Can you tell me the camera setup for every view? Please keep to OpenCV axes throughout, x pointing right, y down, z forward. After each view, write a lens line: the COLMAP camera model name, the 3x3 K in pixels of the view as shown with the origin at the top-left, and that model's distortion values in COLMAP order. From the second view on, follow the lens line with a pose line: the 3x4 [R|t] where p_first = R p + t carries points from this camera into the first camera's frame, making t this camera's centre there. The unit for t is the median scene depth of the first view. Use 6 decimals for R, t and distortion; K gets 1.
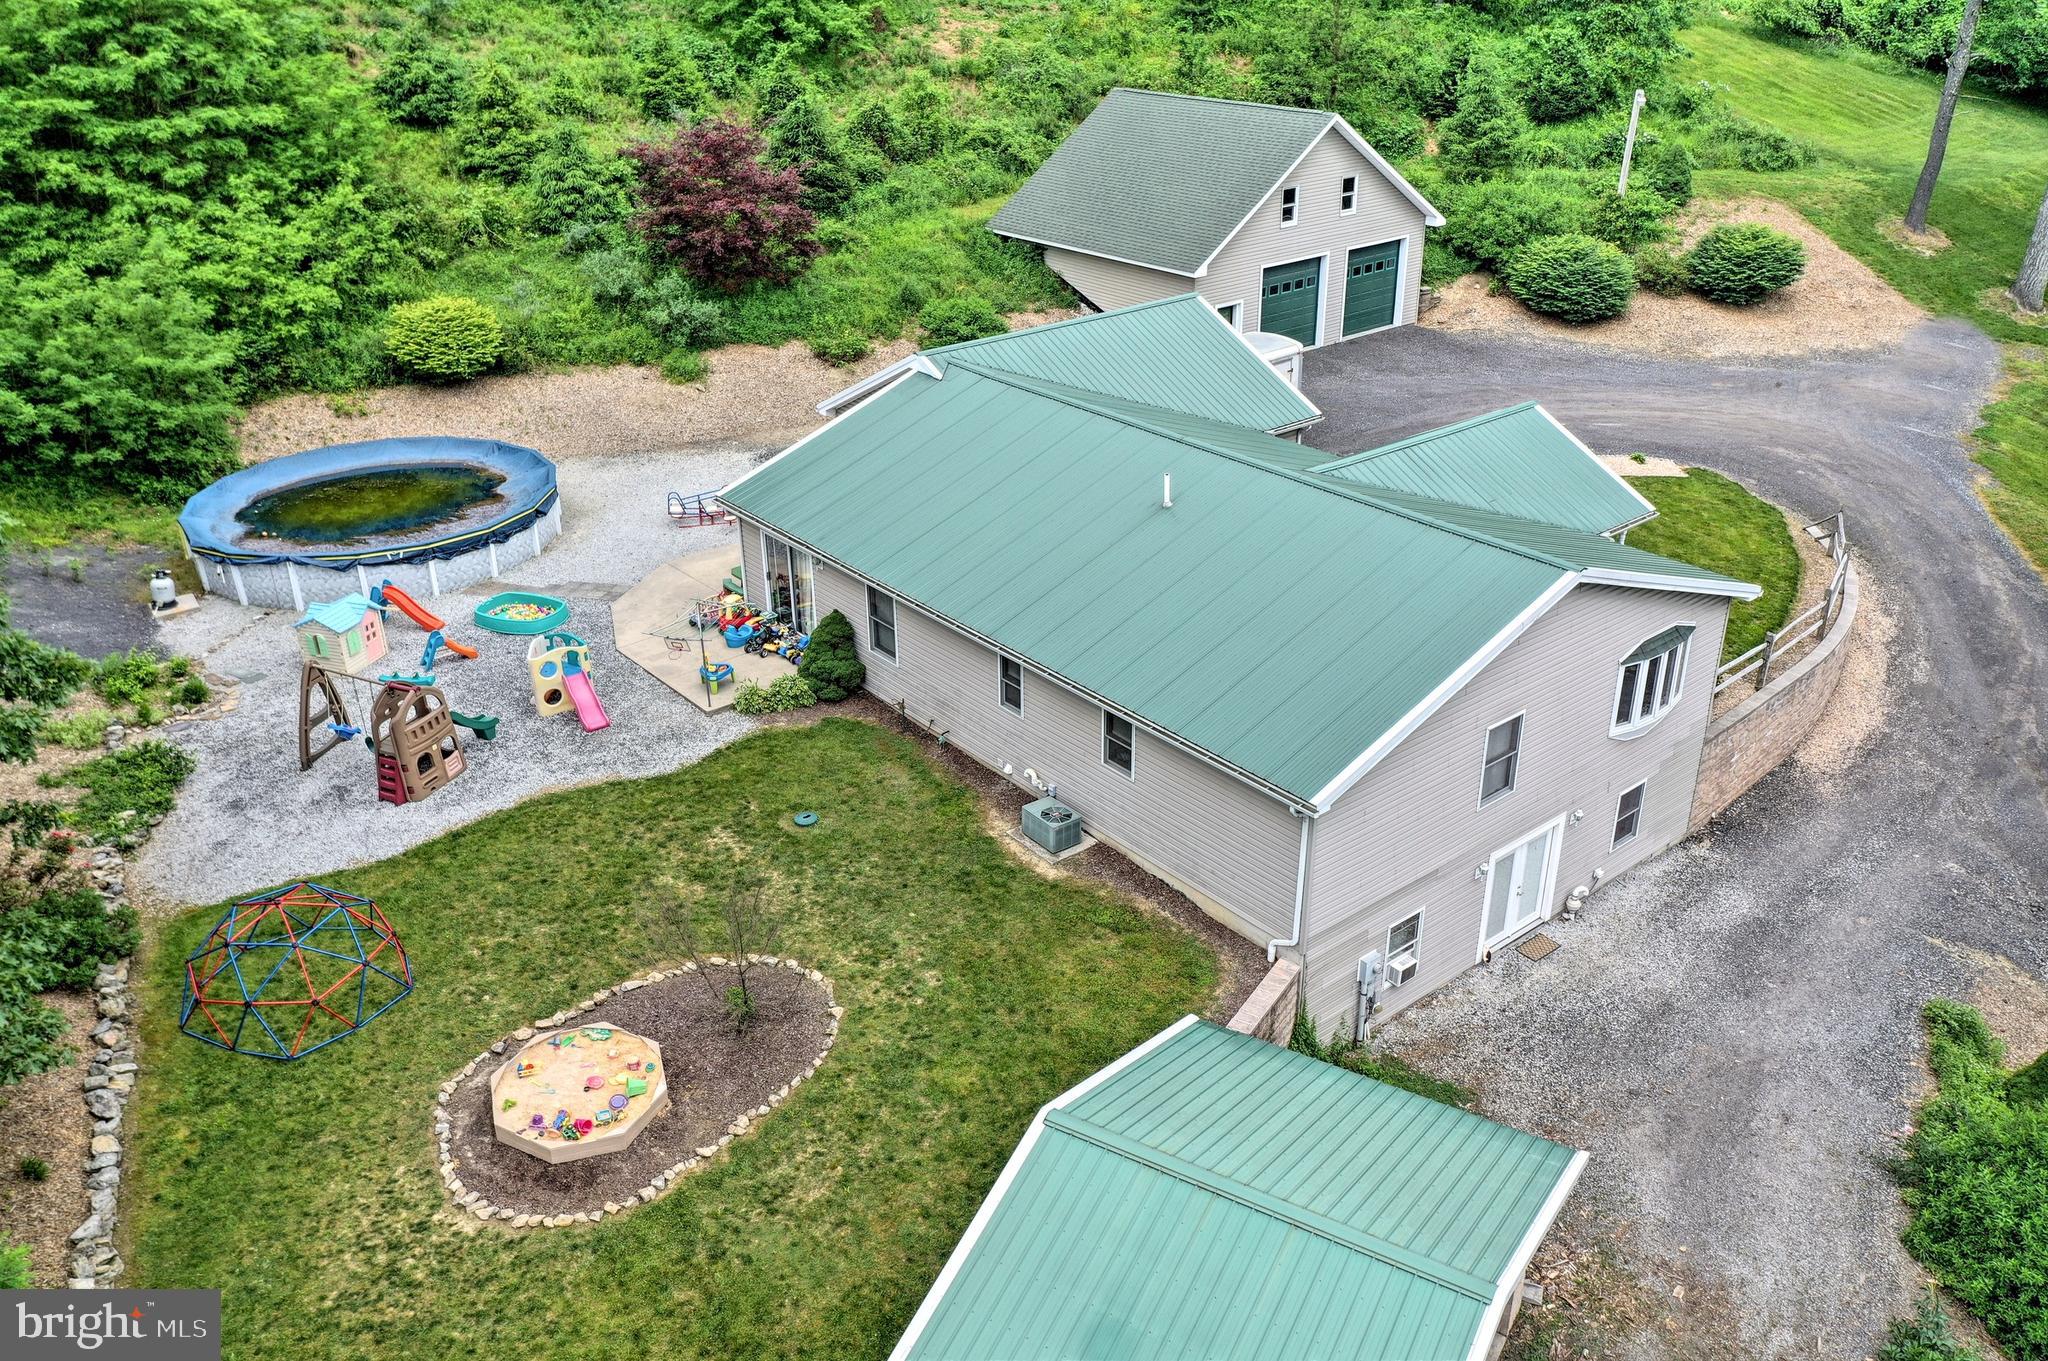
lens RADIAL K [[1640.0, 0, 1024.0], [0, 1640.0, 680.5], [0, 0, 1]] dist [-0.006434, 0.003080]
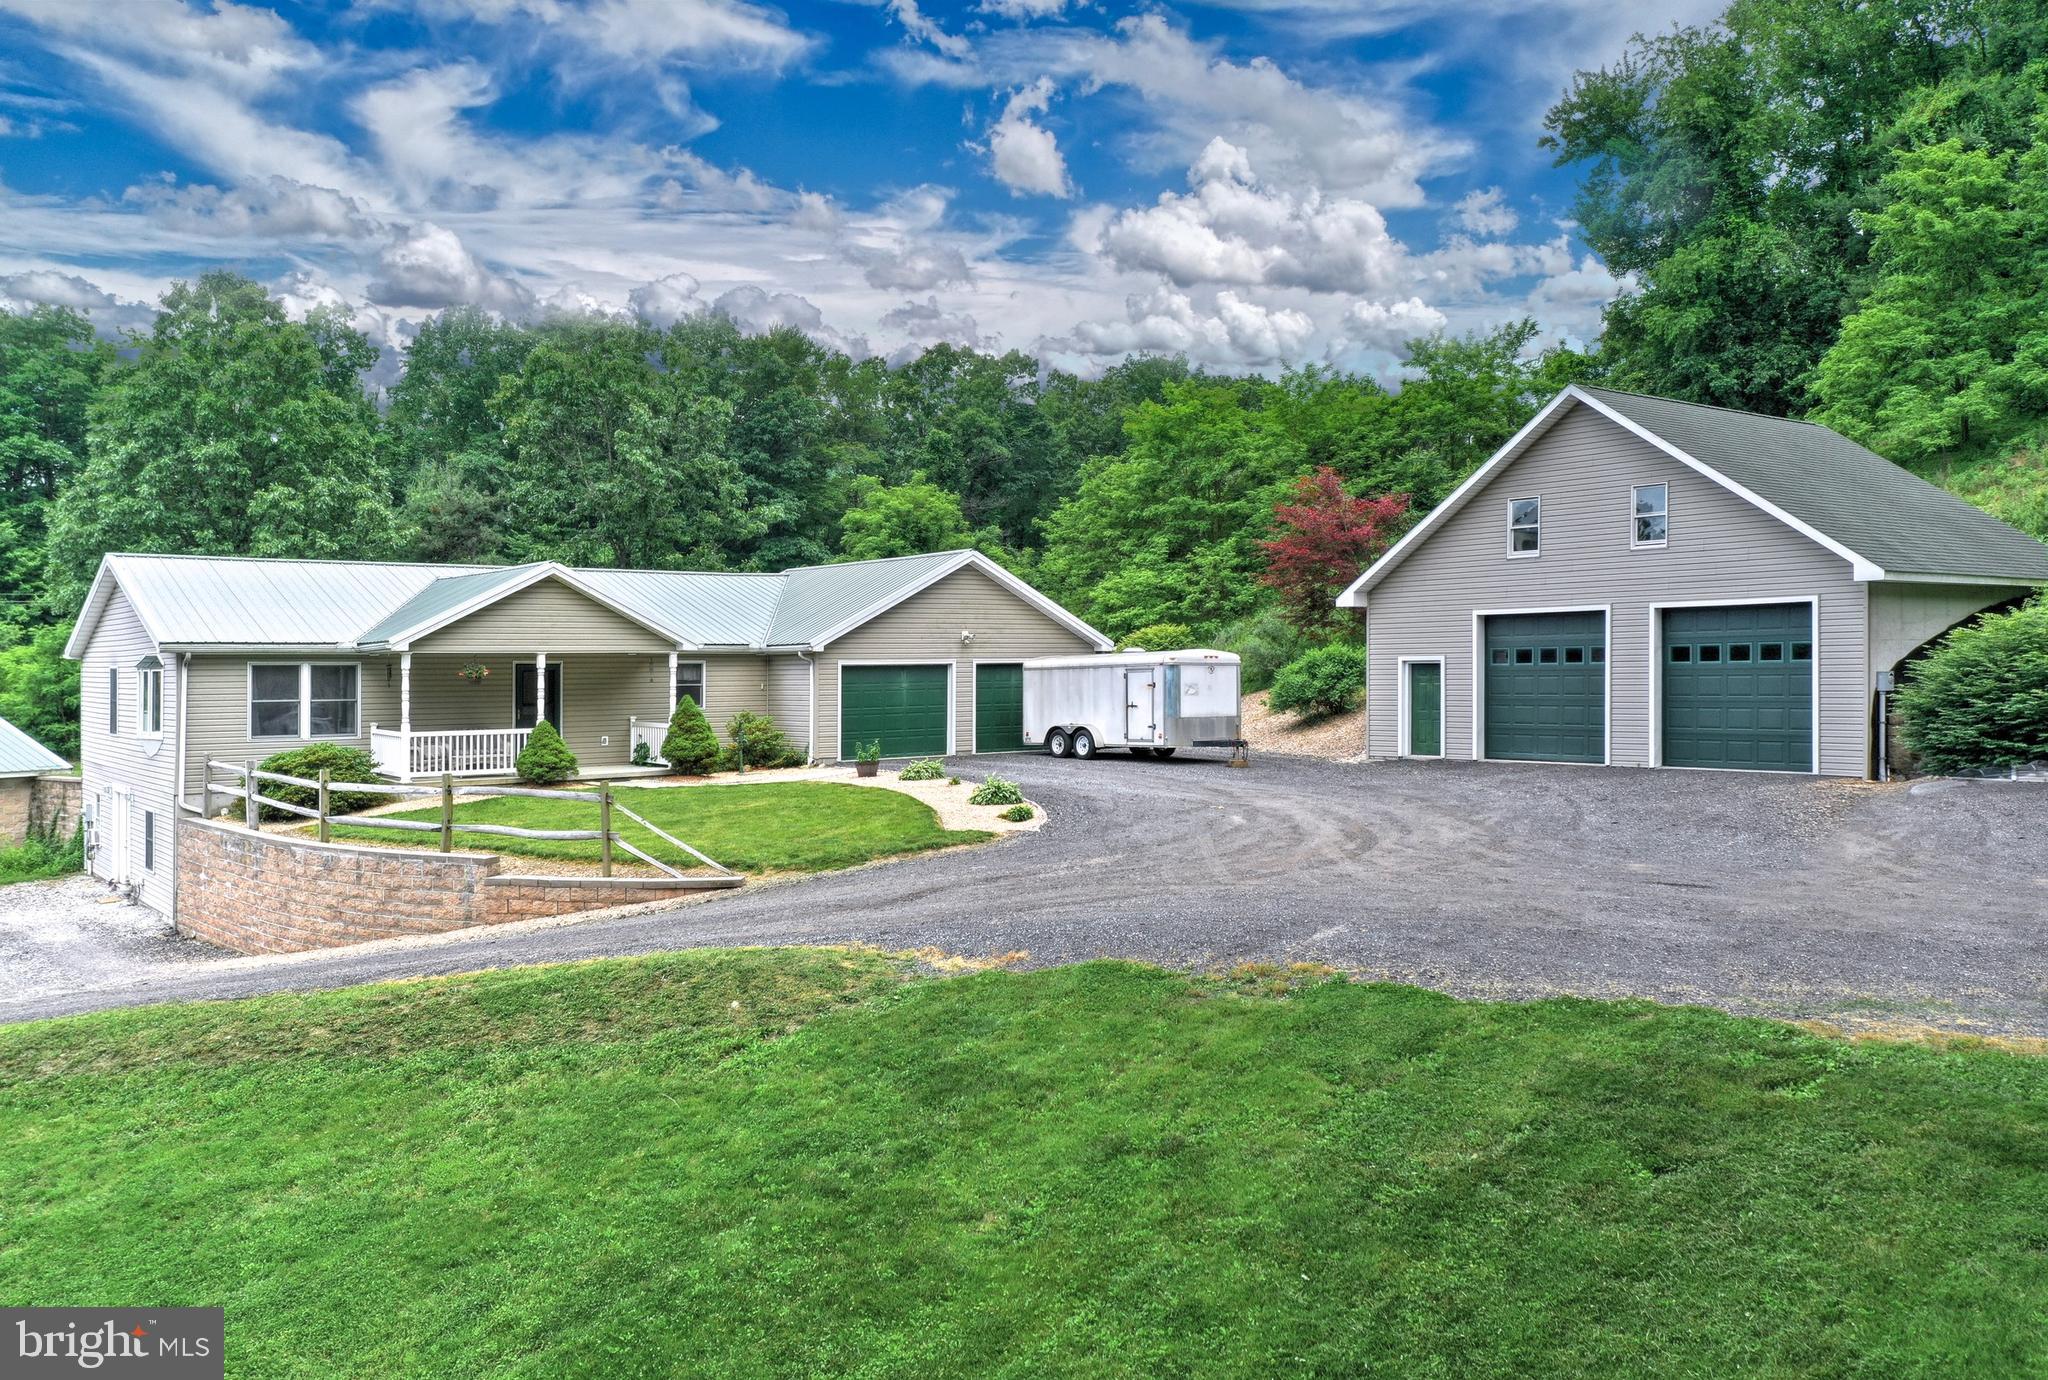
lens RADIAL K [[1619.6, 0, 1024.0], [0, 1619.6, 690.0], [0, 0, 1]] dist [0.008635, 0.006834]
pose [[-0.027398, 0.018514, -0.999453, 1.118326], [-0.425800, 0.904370, 0.028425, -0.225420], [0.904402, 0.426346, -0.016894, 1.172969]]
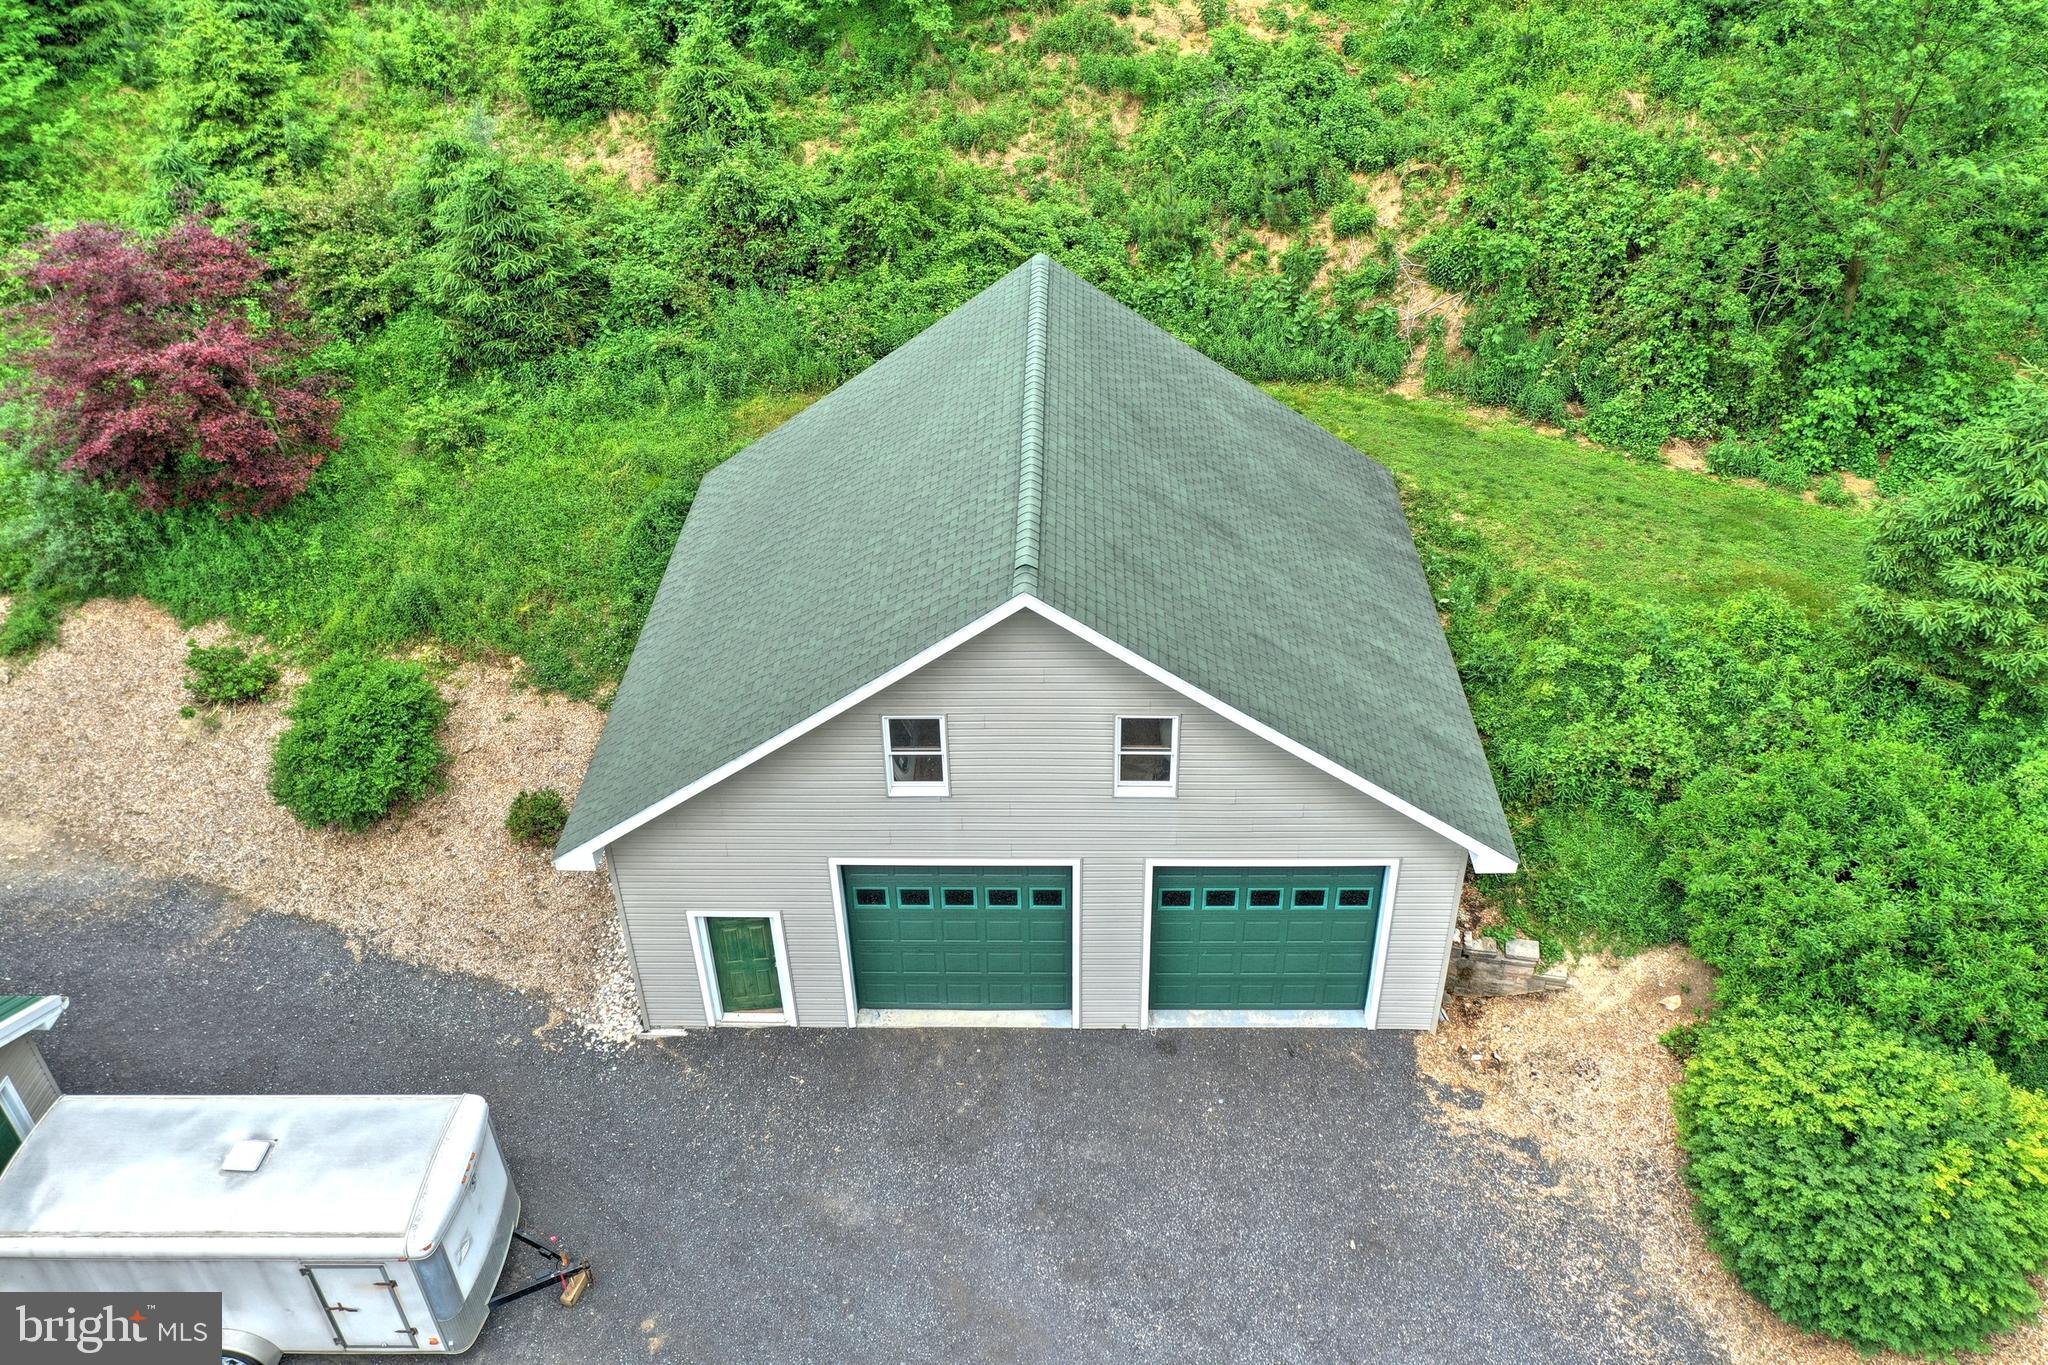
lens RADIAL K [[1603.7, 0, 1024.0], [0, 1603.7, 682.5], [0, 0, 1]] dist [0.006891, 0.003670]
pose [[0.755813, 0.382120, -0.531725, 0.518284], [-0.278507, 0.922546, 0.267101, -0.568098], [0.592605, -0.053789, 0.803695, 0.967011]]
